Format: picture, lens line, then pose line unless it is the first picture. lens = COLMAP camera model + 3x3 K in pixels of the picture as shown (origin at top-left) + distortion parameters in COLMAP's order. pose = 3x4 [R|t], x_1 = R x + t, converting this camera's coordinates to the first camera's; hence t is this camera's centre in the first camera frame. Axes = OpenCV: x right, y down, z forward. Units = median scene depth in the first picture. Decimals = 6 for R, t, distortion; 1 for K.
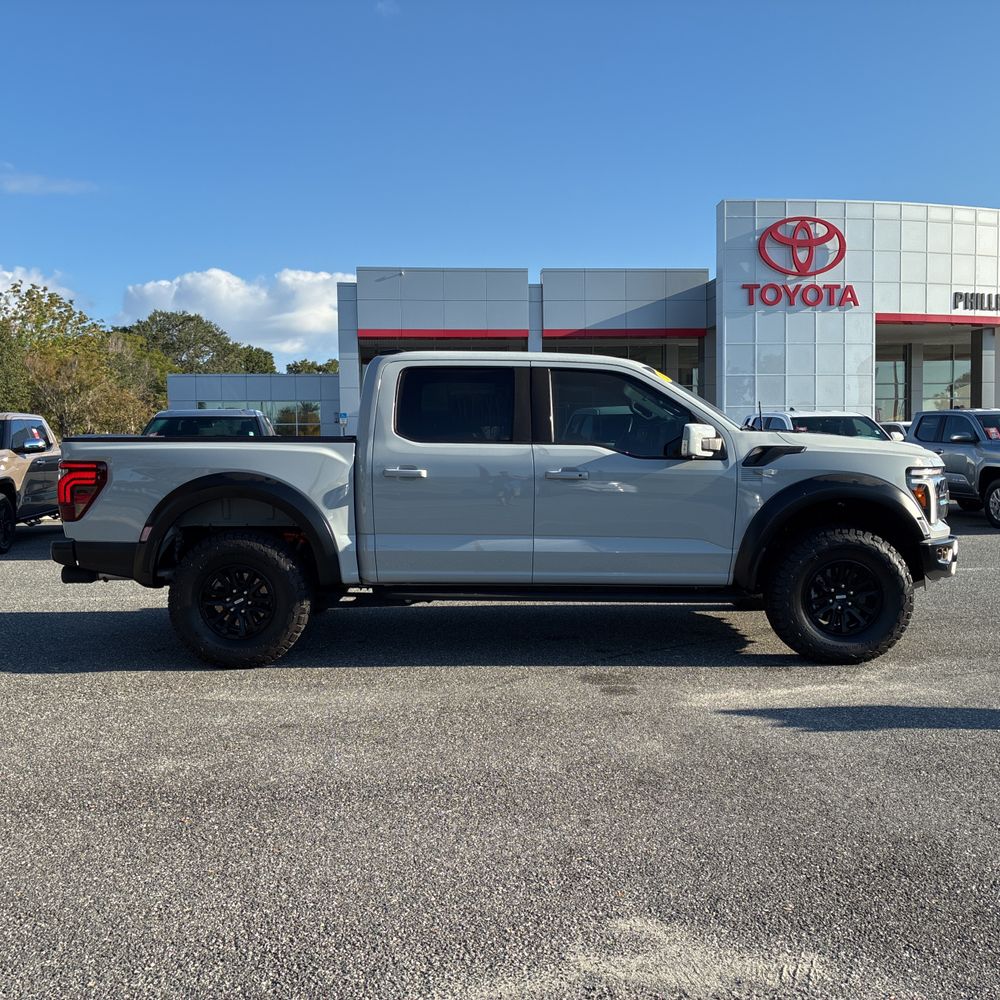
lens RADIAL K [[1012.9, 0, 489.6], [0, 1012.9, 495.5], [0, 0, 1]] dist [0.028157, 0.000000]
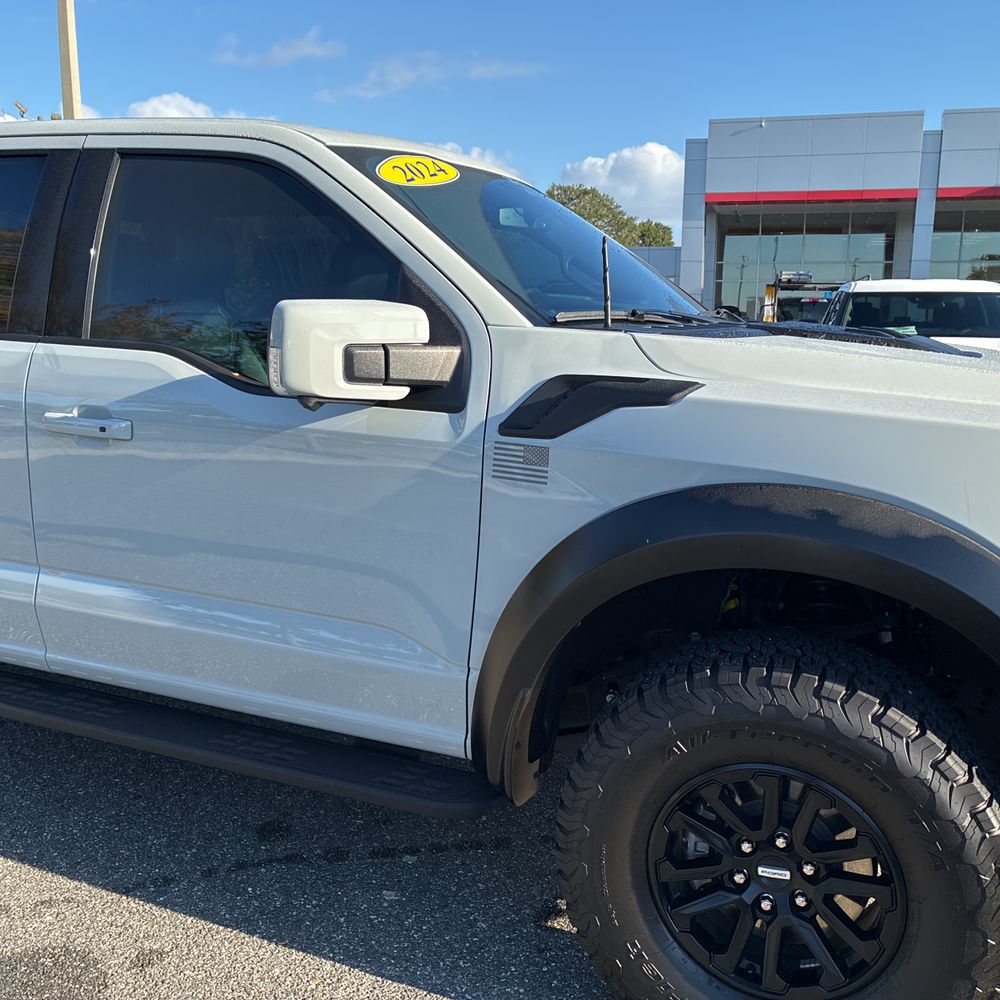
lens RADIAL K [[1012.9, 0, 508.3], [0, 1012.9, 491.6], [0, 0, 1]] dist [0.028157, 0.000000]
pose [[0.927372, 0.088825, -0.363444, 0.369056], [-0.047169, 0.991416, 0.121943, -0.050058], [0.371156, -0.095943, 0.923601, 0.684032]]
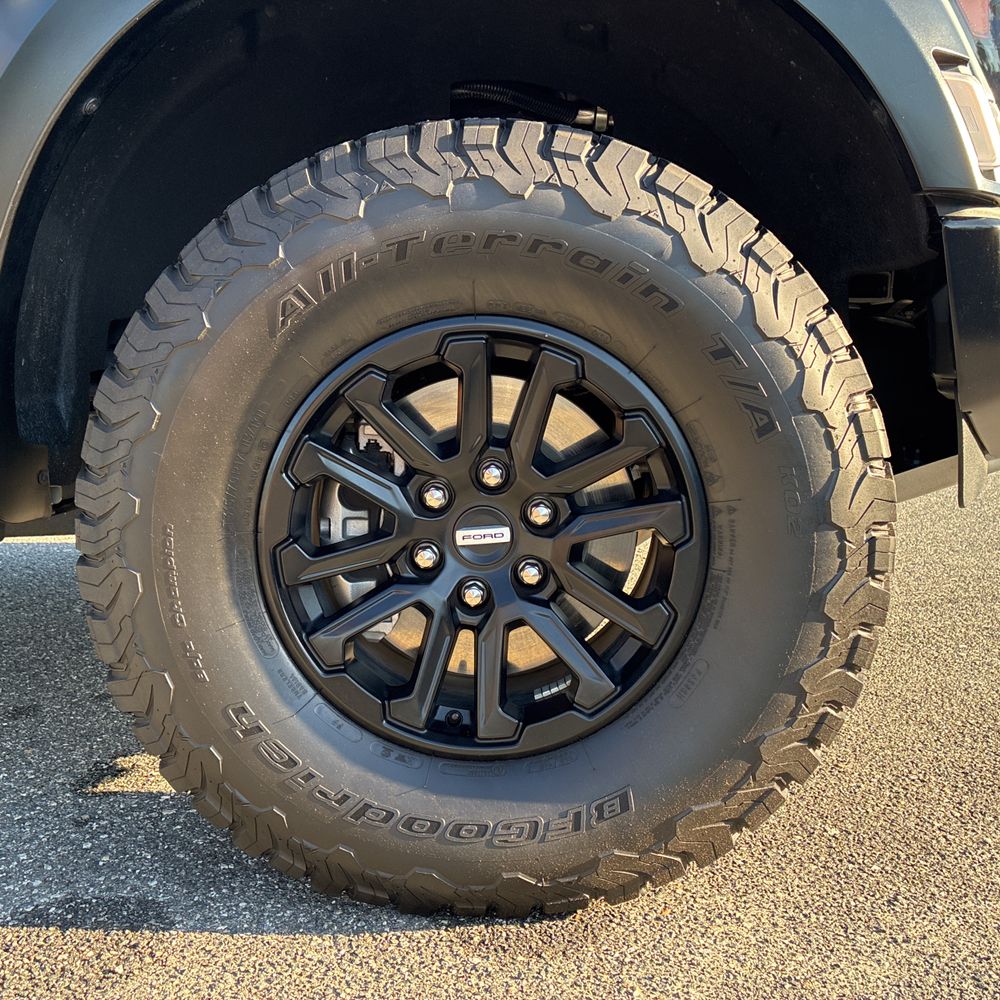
lens RADIAL K [[1012.9, 0, 478.9], [0, 1012.9, 477.8], [0, 0, 1]] dist [0.028157, 0.000000]
pose [[0.999766, 0.013085, -0.017209, 0.343920], [-0.011915, 0.997718, 0.066464, 0.076912], [0.018039, -0.066244, 0.997640, 0.814472]]
